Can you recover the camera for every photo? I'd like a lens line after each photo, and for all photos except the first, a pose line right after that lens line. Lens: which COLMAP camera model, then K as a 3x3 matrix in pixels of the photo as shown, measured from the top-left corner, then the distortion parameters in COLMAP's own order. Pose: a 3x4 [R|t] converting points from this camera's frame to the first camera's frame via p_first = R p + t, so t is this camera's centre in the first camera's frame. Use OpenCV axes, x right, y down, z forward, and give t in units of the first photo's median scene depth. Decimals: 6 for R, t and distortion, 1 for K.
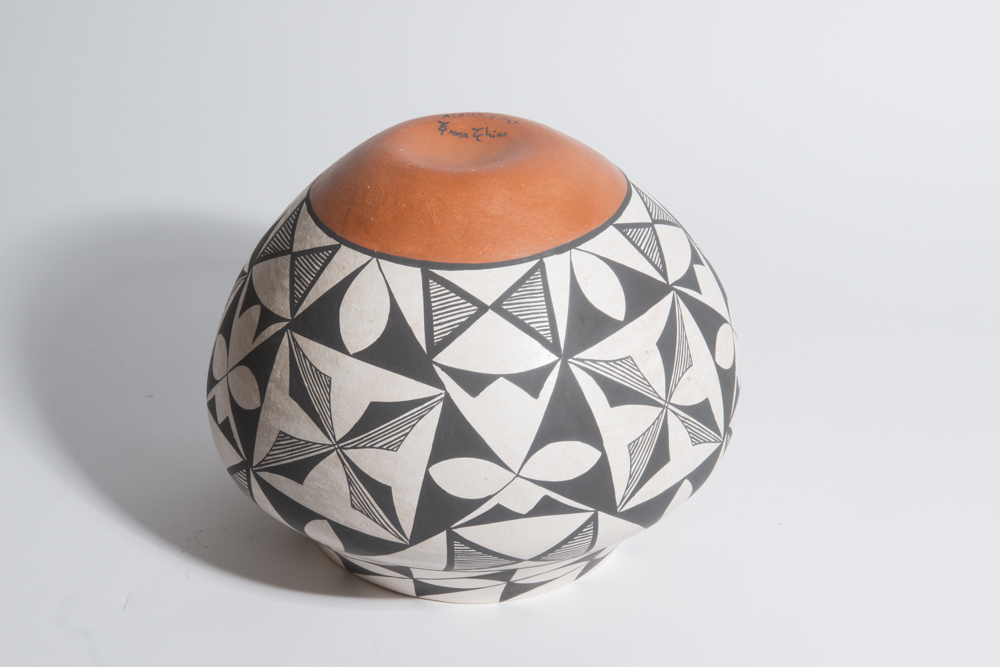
lens RADIAL K [[1950.7, 0, 499.7], [0, 1950.7, 331.2], [0, 0, 1]] dist [0.079845, 0.000000]
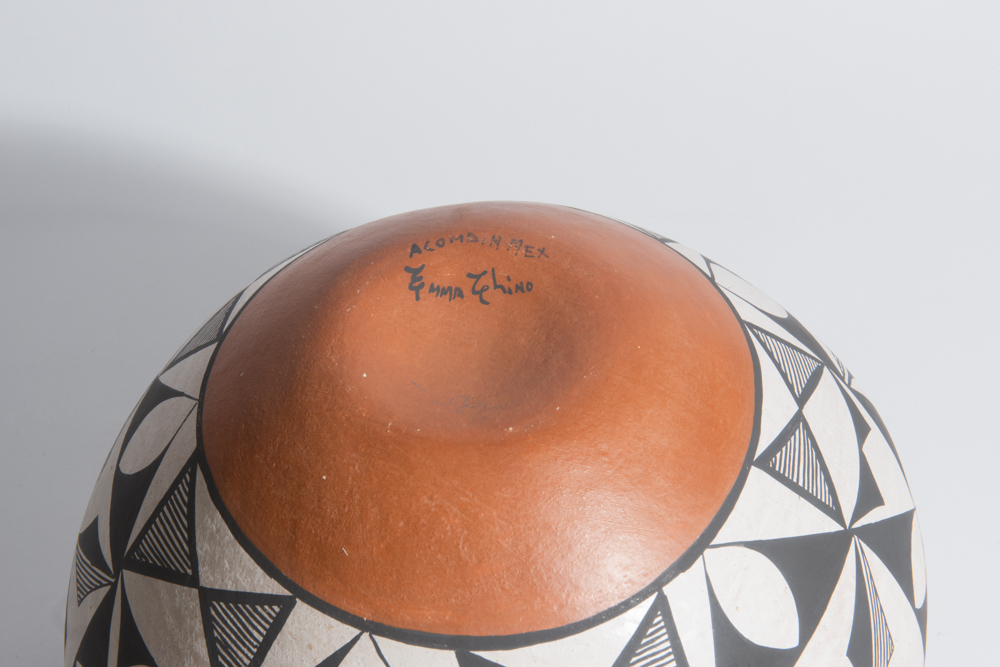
lens RADIAL K [[1950.7, 0, 501.4], [0, 1950.7, 332.3], [0, 0, 1]] dist [0.079845, 0.000000]
pose [[0.982564, -0.151550, 0.107703, -0.072013], [0.103995, 0.928177, 0.357313, -0.307518], [-0.154118, -0.339882, 0.927754, 0.498000]]
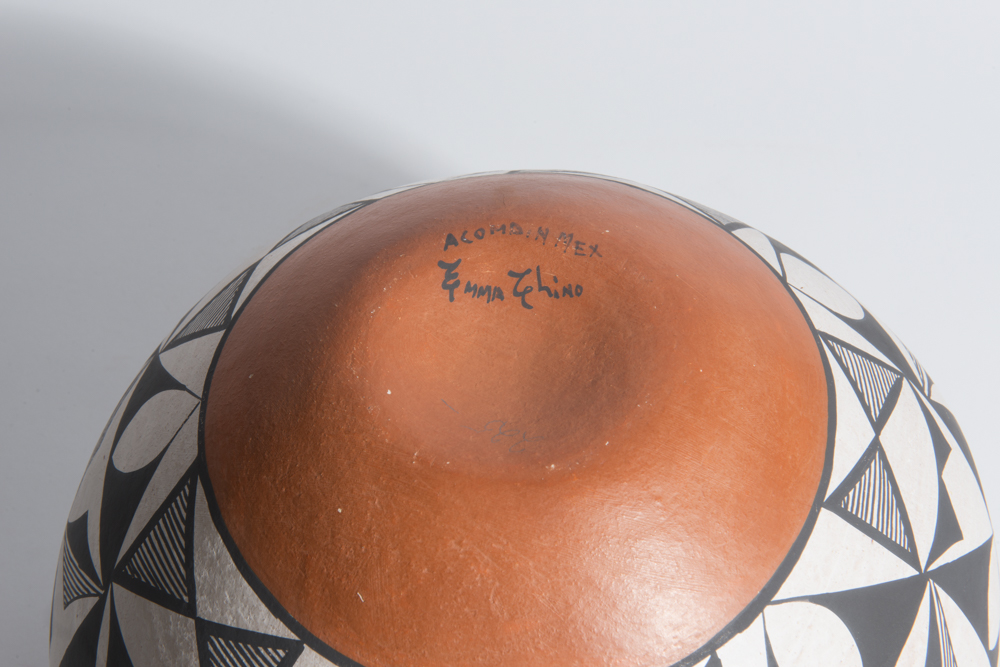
lens RADIAL K [[1950.7, 0, 498.8], [0, 1950.7, 338.7], [0, 0, 1]] dist [0.079845, 0.000000]
pose [[0.988990, -0.121148, 0.084978, -0.064848], [0.070973, 0.892223, 0.445984, -0.330999], [-0.129849, -0.435042, 0.890998, 0.583356]]
